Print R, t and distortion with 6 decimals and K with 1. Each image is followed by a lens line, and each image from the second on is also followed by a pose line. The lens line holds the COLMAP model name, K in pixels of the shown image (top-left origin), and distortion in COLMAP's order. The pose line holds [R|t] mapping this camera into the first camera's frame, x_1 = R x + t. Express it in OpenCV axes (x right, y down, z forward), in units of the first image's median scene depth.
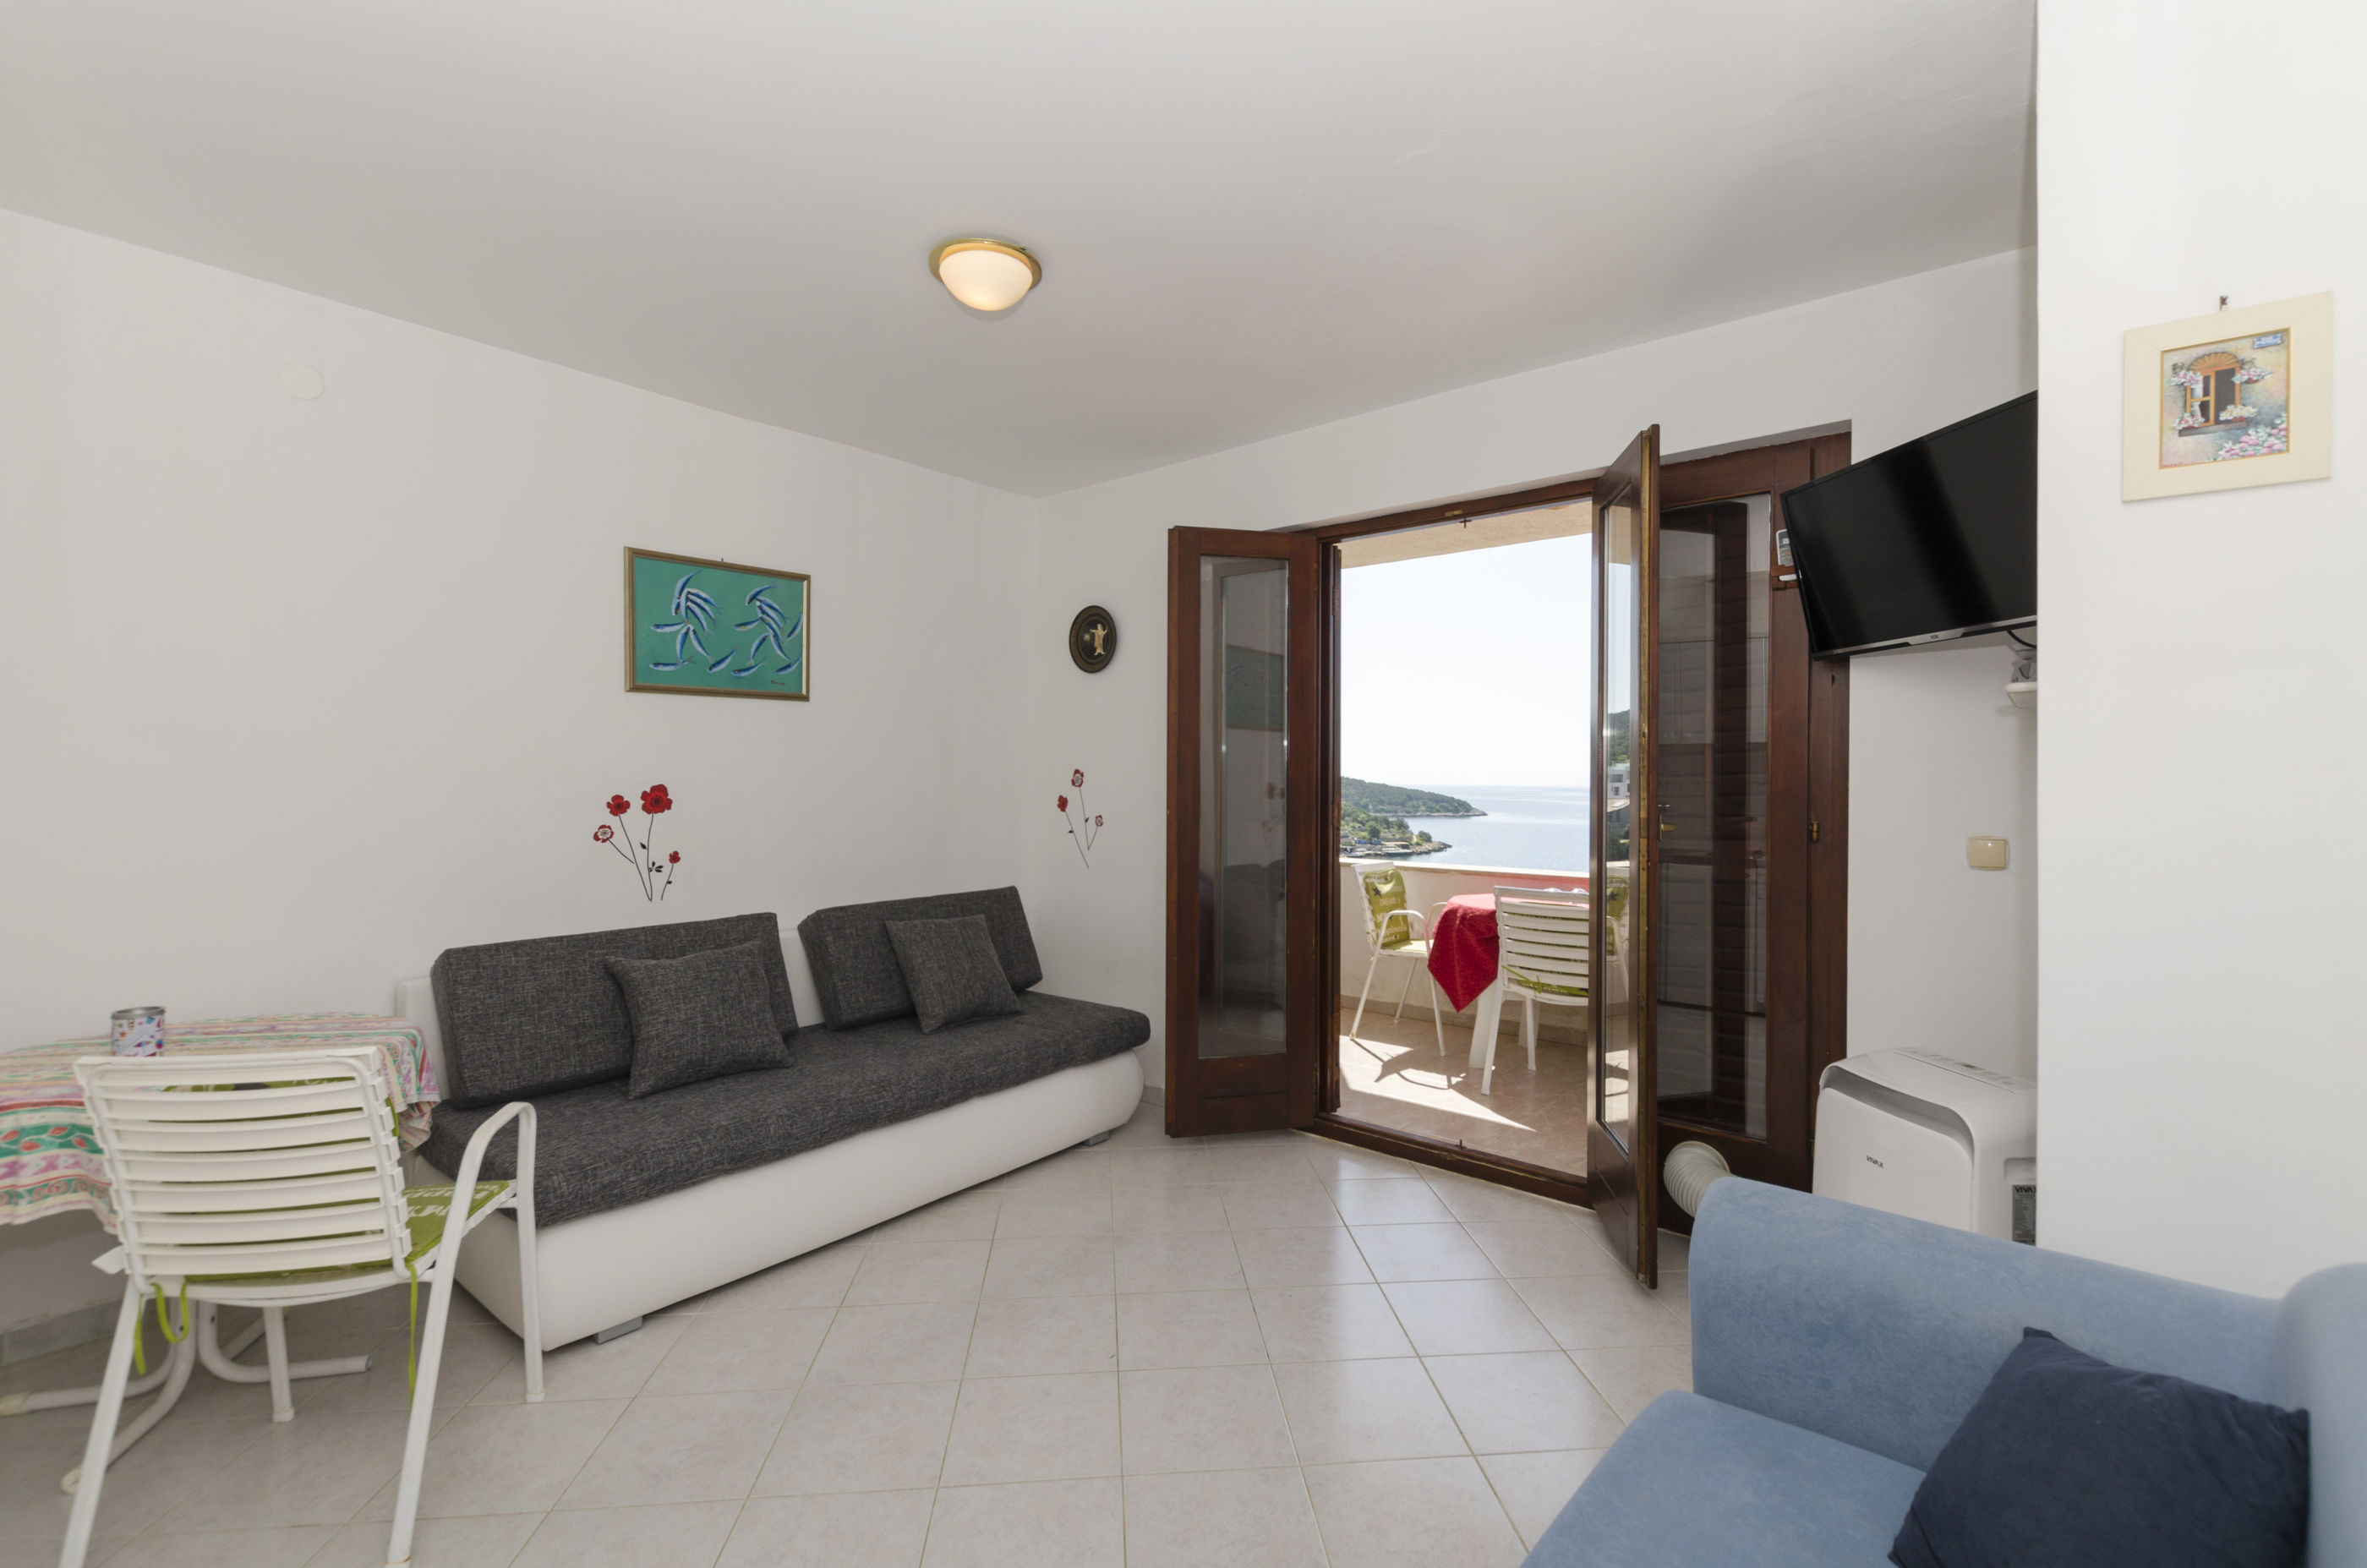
lens RADIAL K [[1019.1, 0, 1172.5], [0, 1019.1, 777.4], [0, 0, 1]] dist [0.003678, -0.000812]
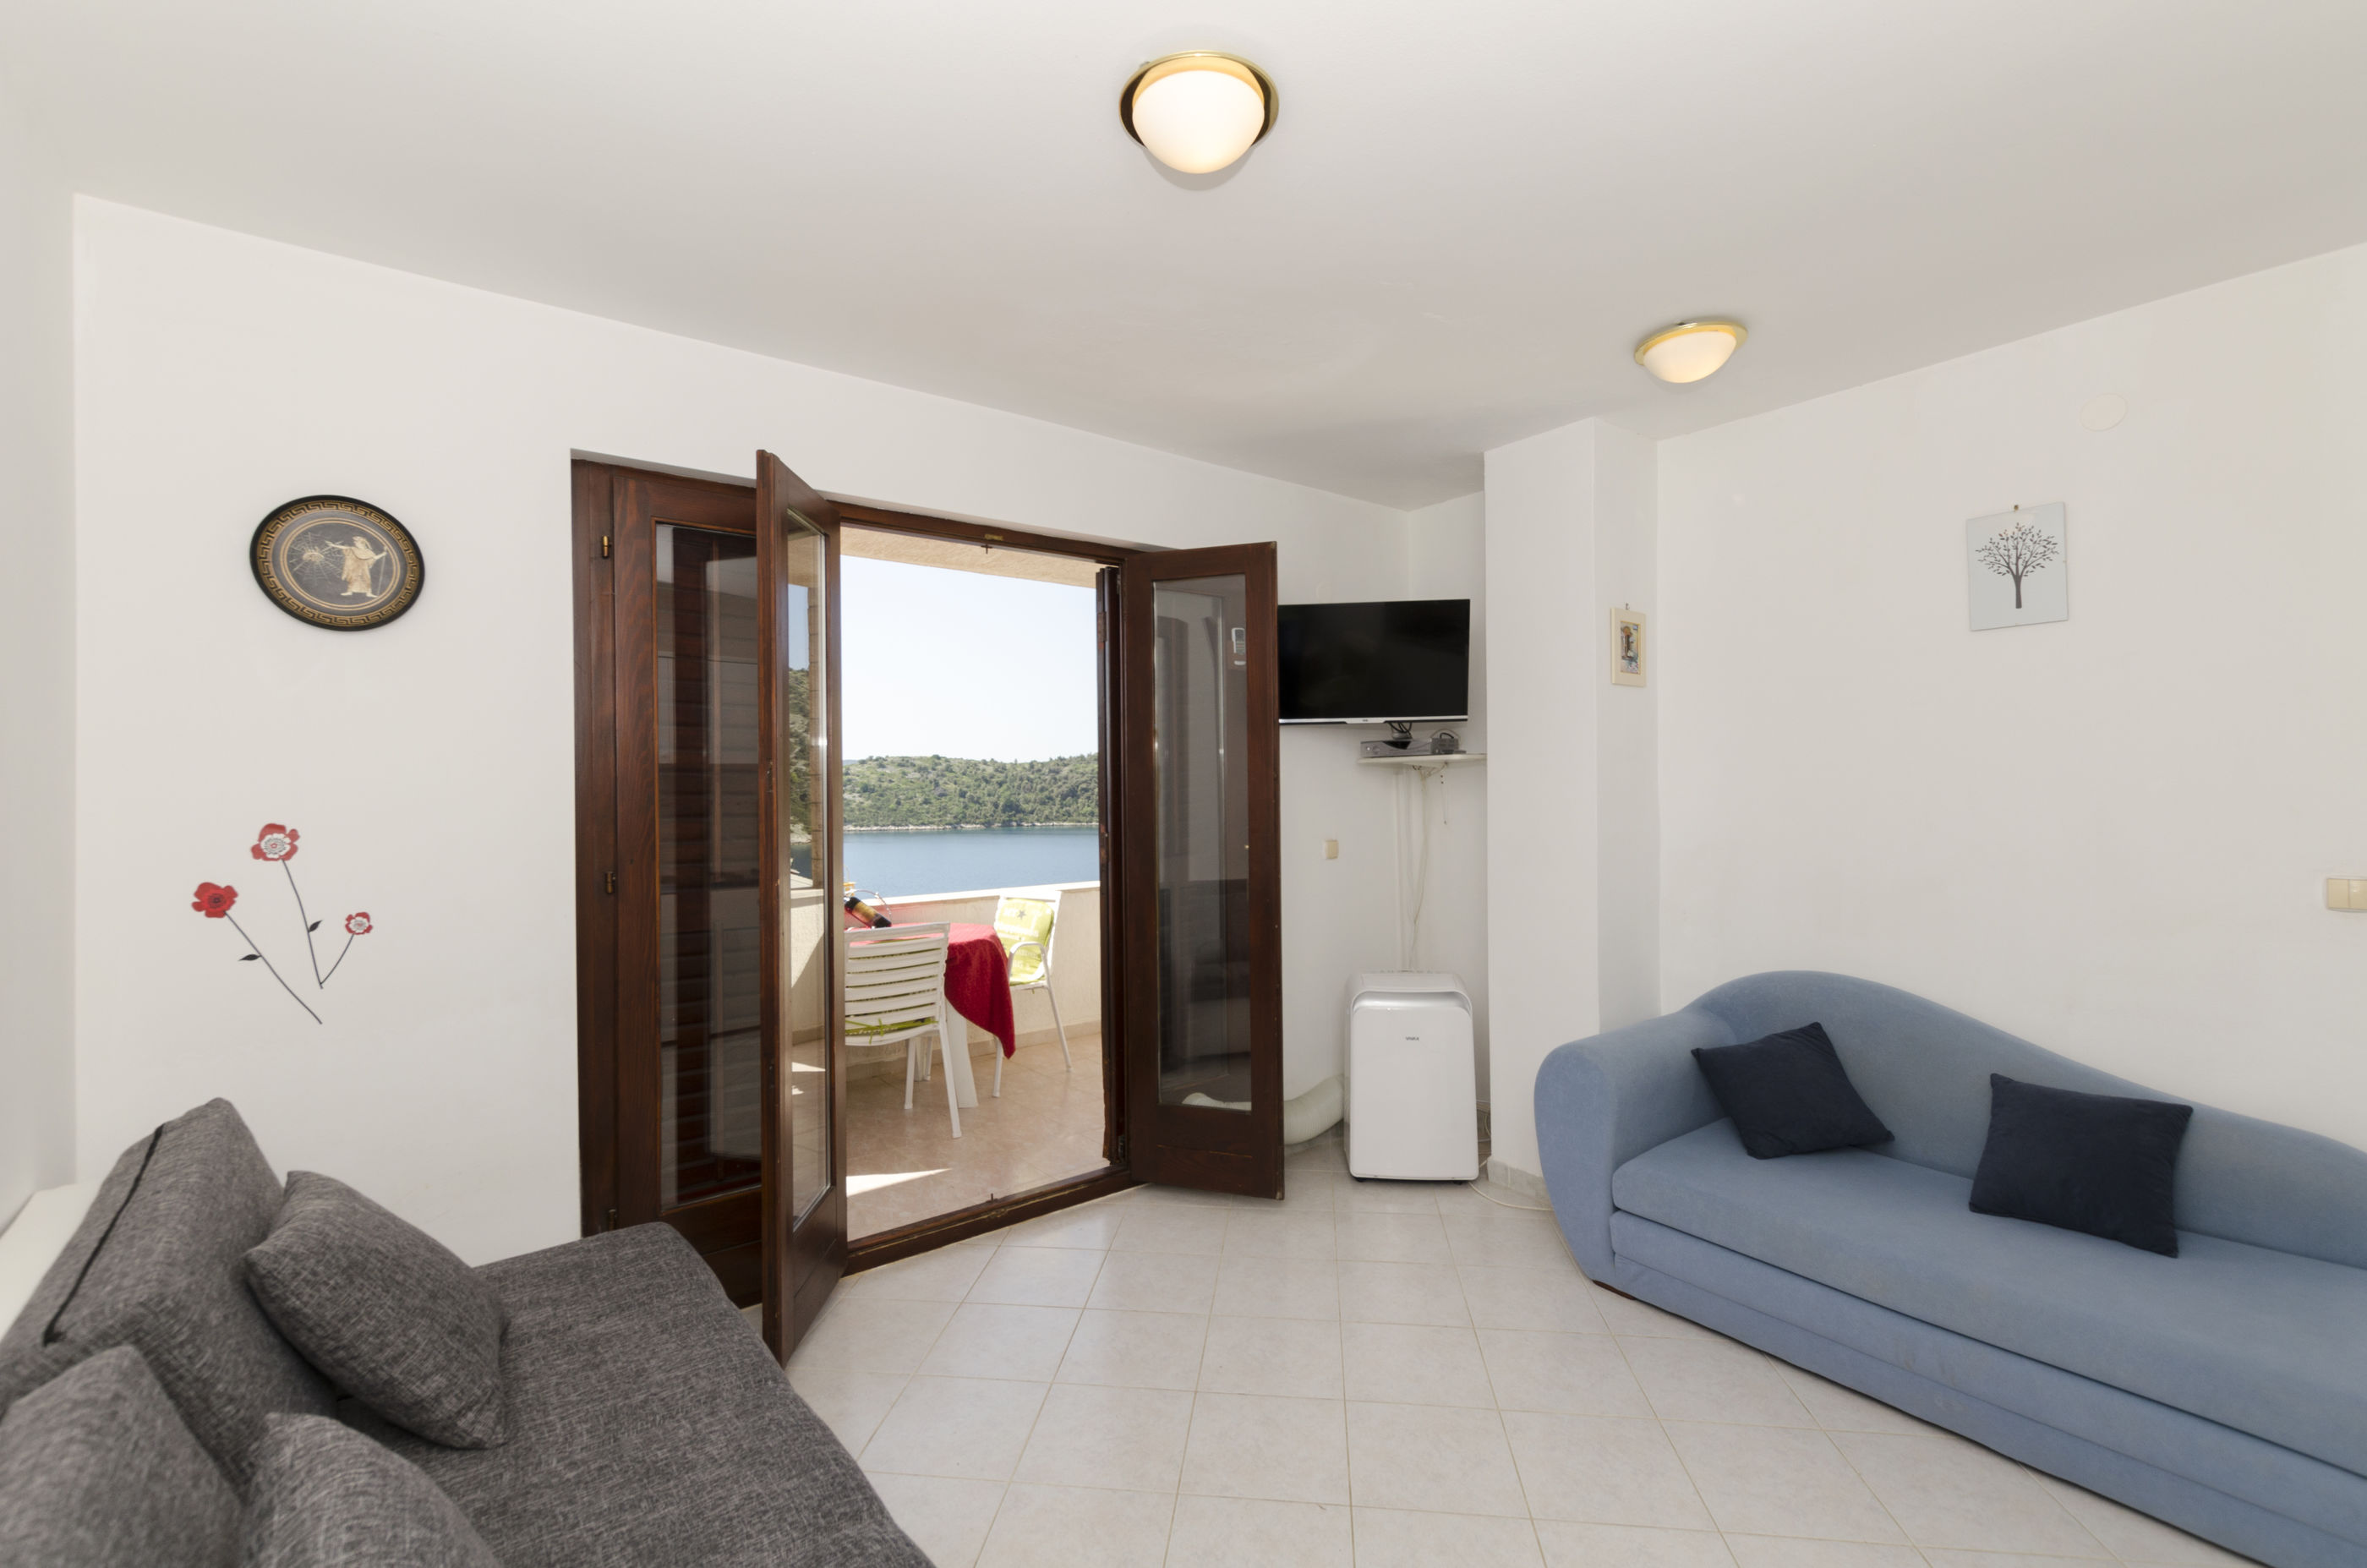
lens RADIAL K [[1019.1, 0, 1172.5], [0, 1019.1, 777.4], [0, 0, 1]] dist [0.003678, -0.000812]
pose [[0.206356, -0.001574, 0.978476, -0.555815], [0.012716, 0.999919, -0.001074, -0.028165], [-0.978394, 0.012663, 0.206359, 0.569947]]
